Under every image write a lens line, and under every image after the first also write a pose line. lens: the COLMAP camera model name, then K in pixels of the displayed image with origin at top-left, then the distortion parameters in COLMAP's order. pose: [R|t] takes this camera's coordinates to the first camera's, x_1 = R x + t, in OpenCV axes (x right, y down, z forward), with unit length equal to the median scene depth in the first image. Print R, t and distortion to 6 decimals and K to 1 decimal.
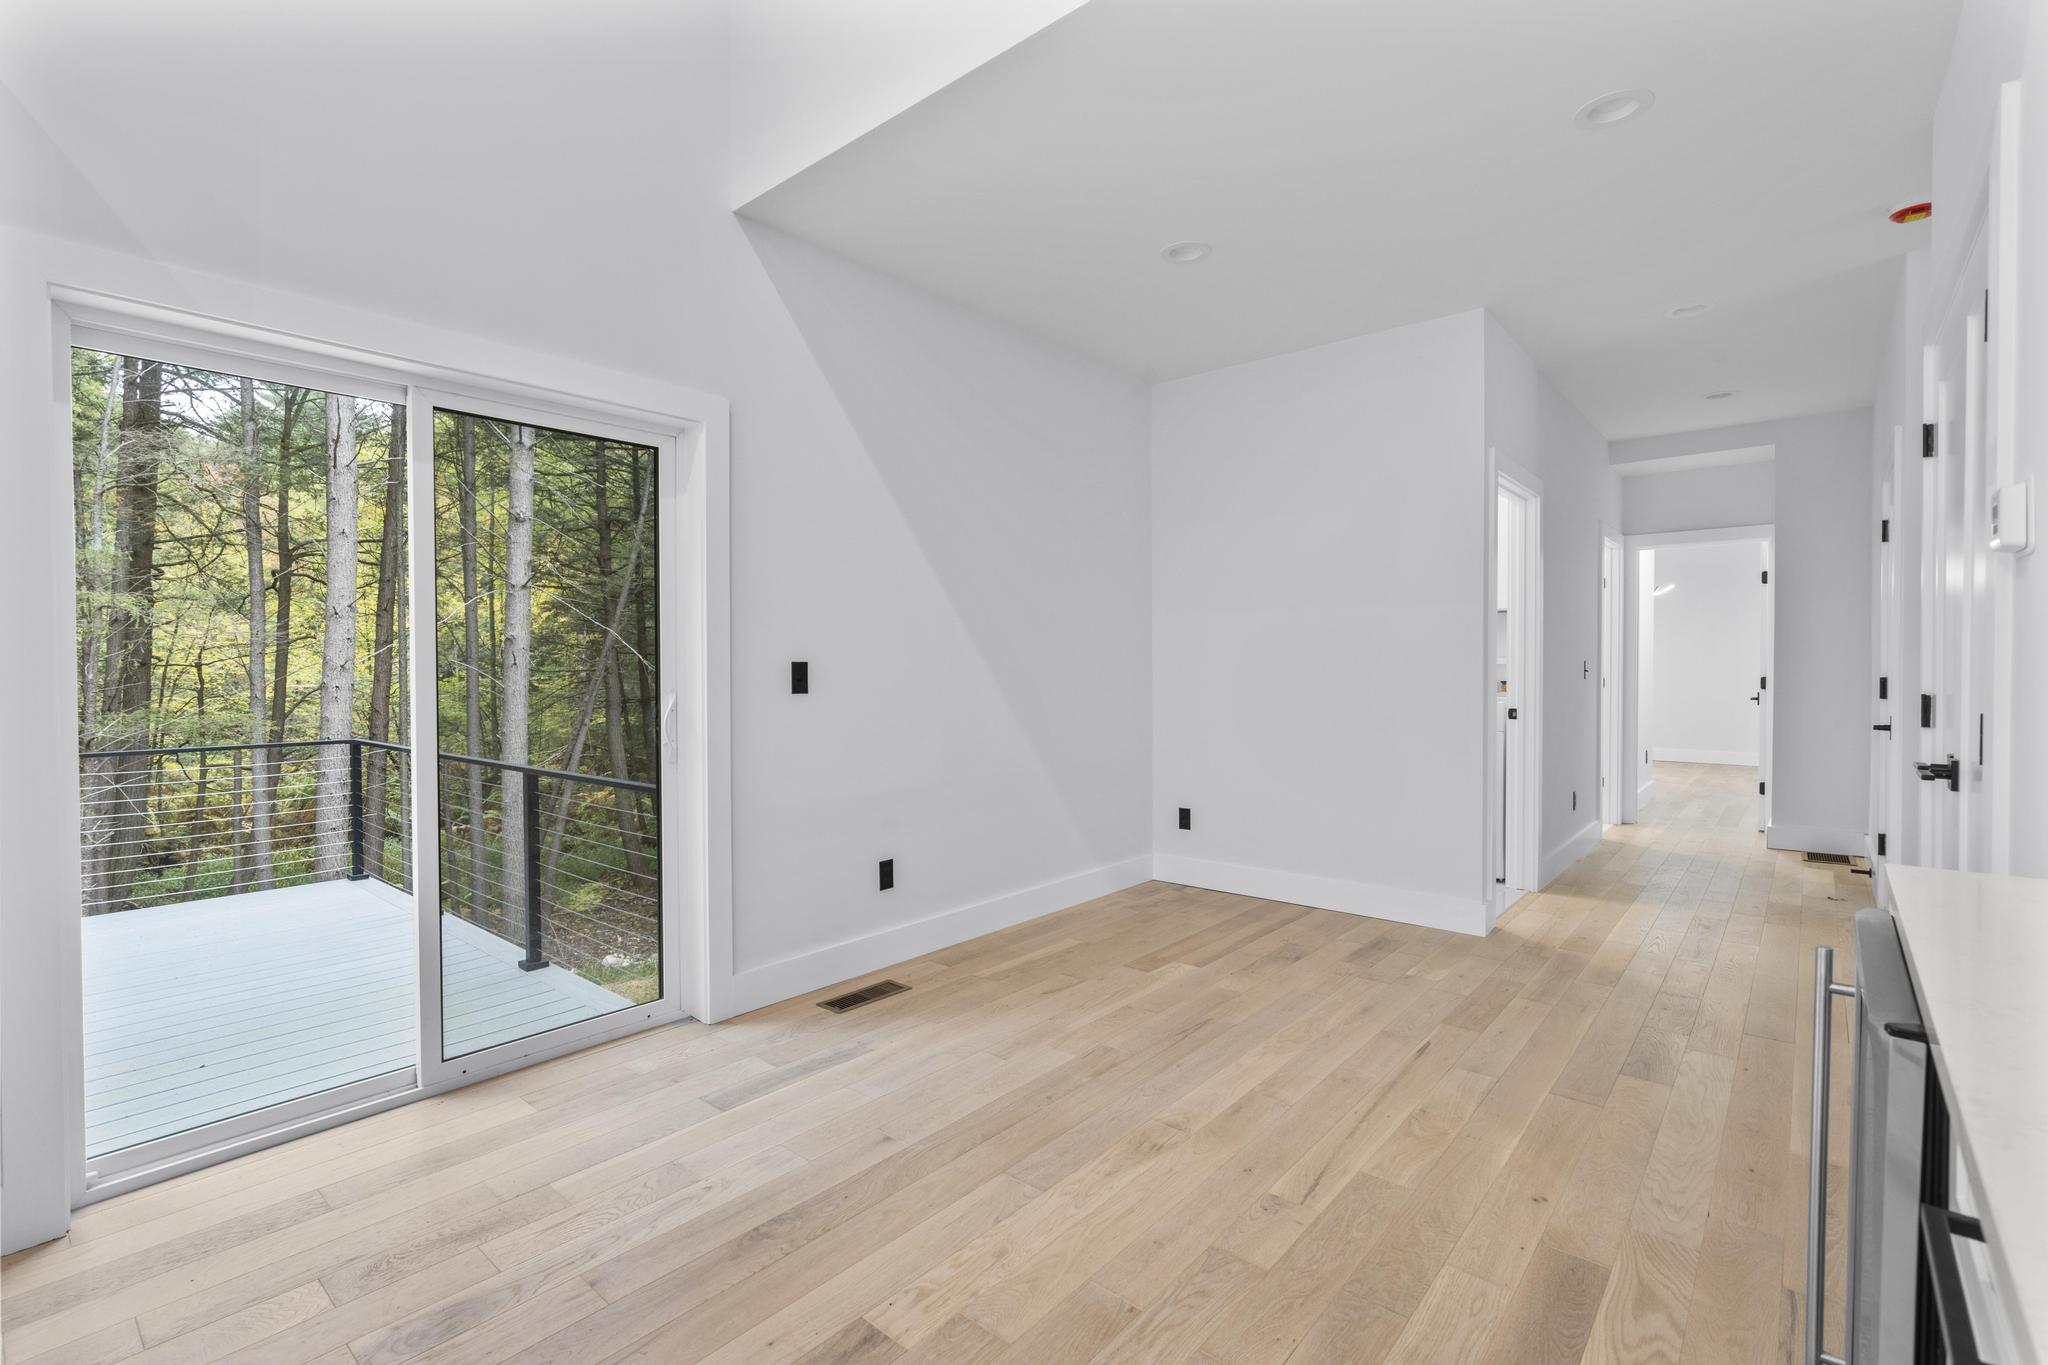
lens RADIAL K [[935.1, 0, 1028.1], [0, 935.1, 674.6], [0, 0, 1]] dist [-0.005781, 0.002368]
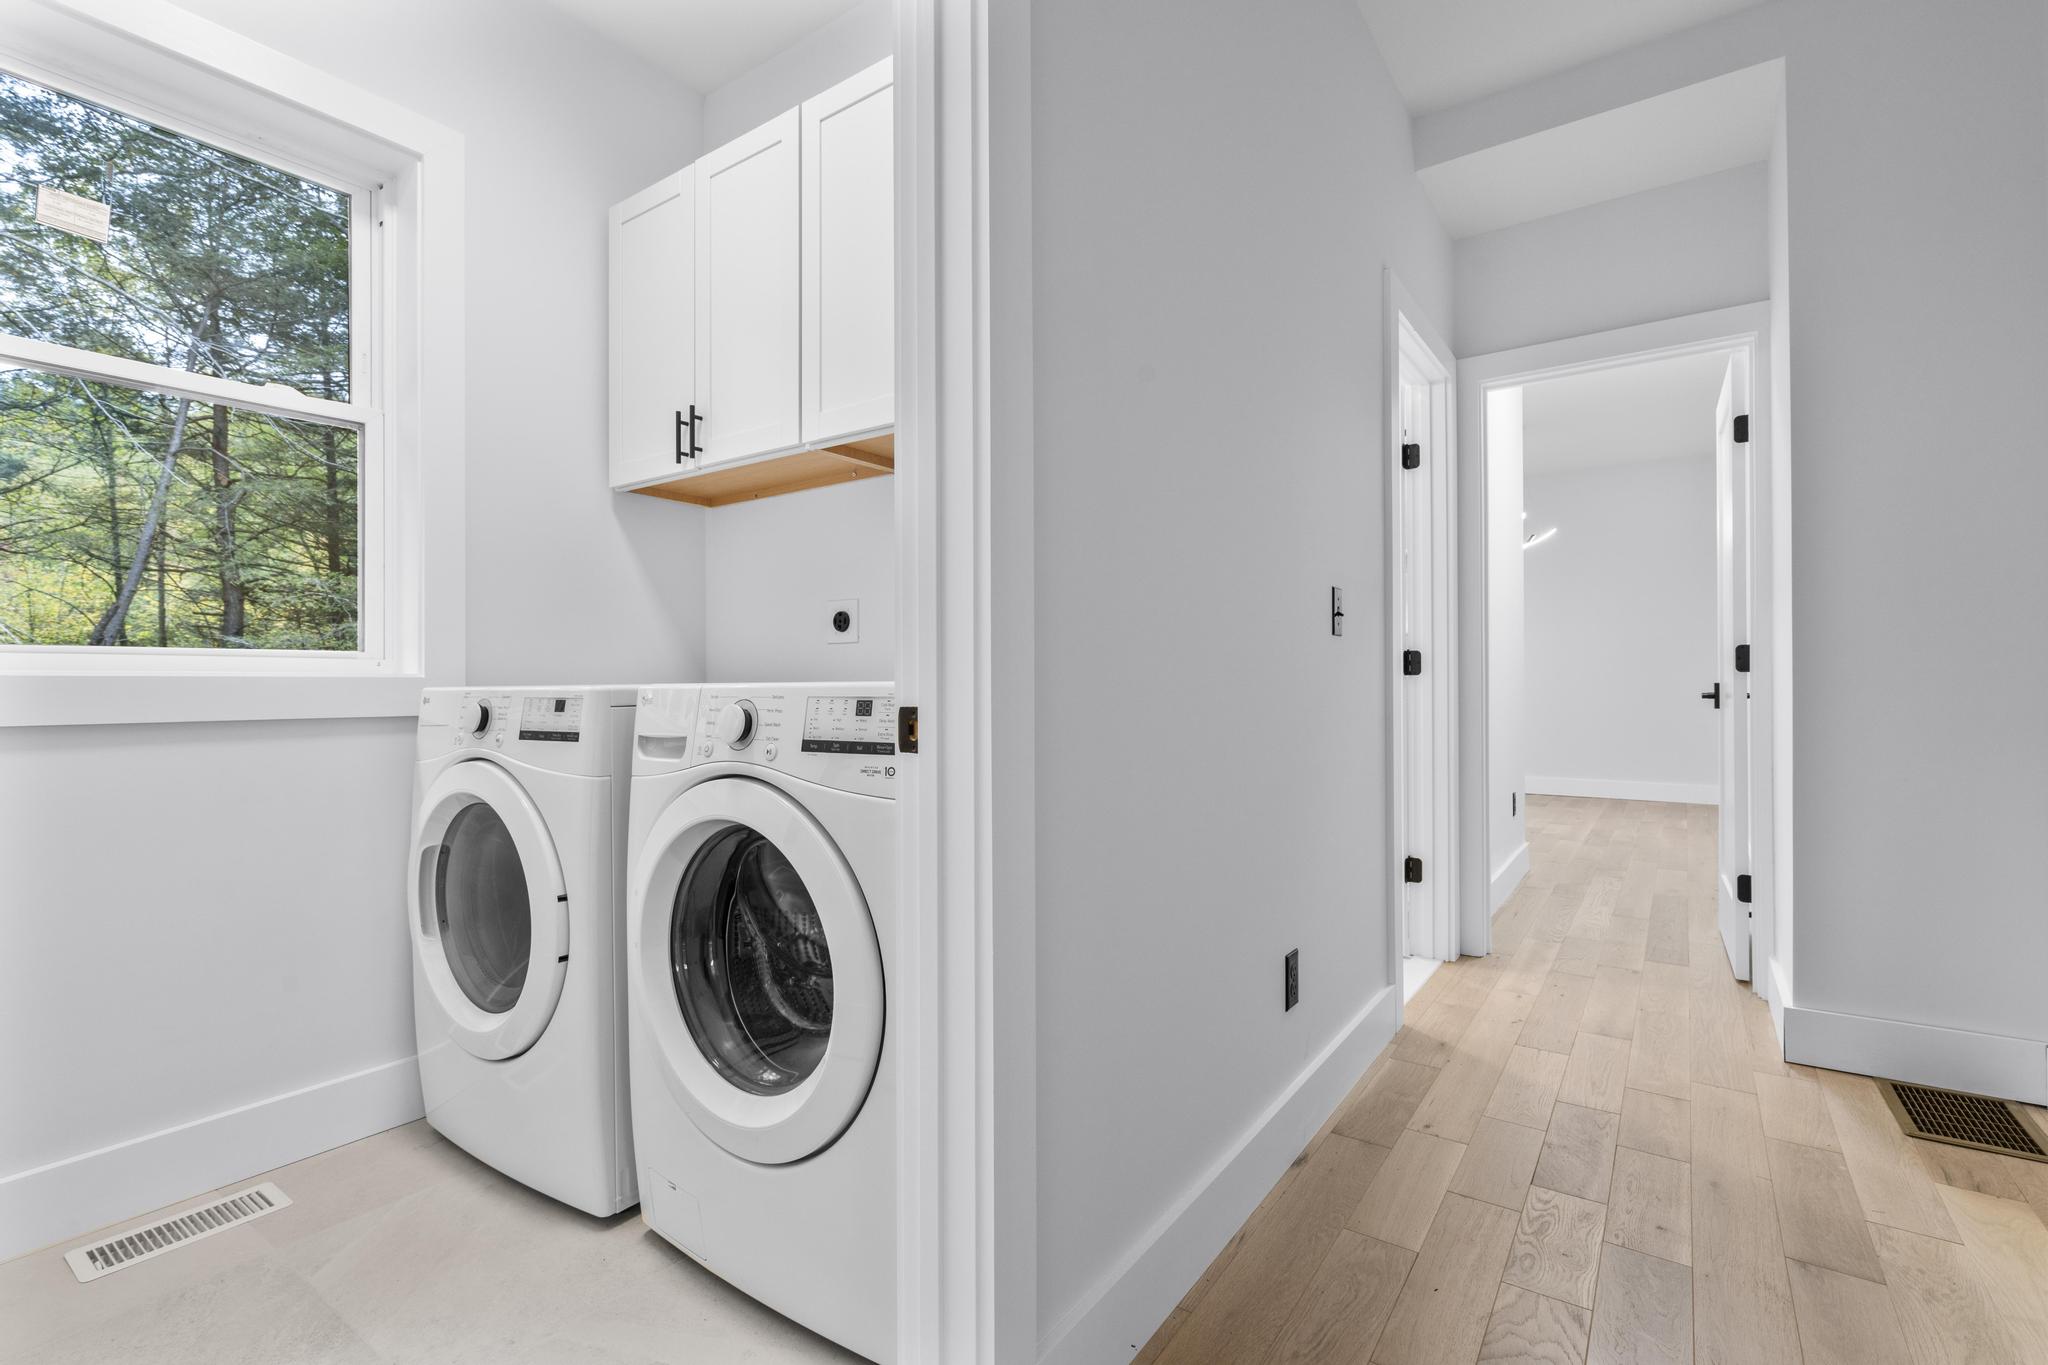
lens RADIAL K [[935.1, 0, 1005.0], [0, 935.1, 680.8], [0, 0, 1]] dist [-0.005781, 0.002368]
pose [[0.997331, -0.001961, 0.072989, 0.368398], [0.002833, 0.999926, -0.011837, 0.023849], [-0.072961, 0.012012, 0.997262, 0.536701]]
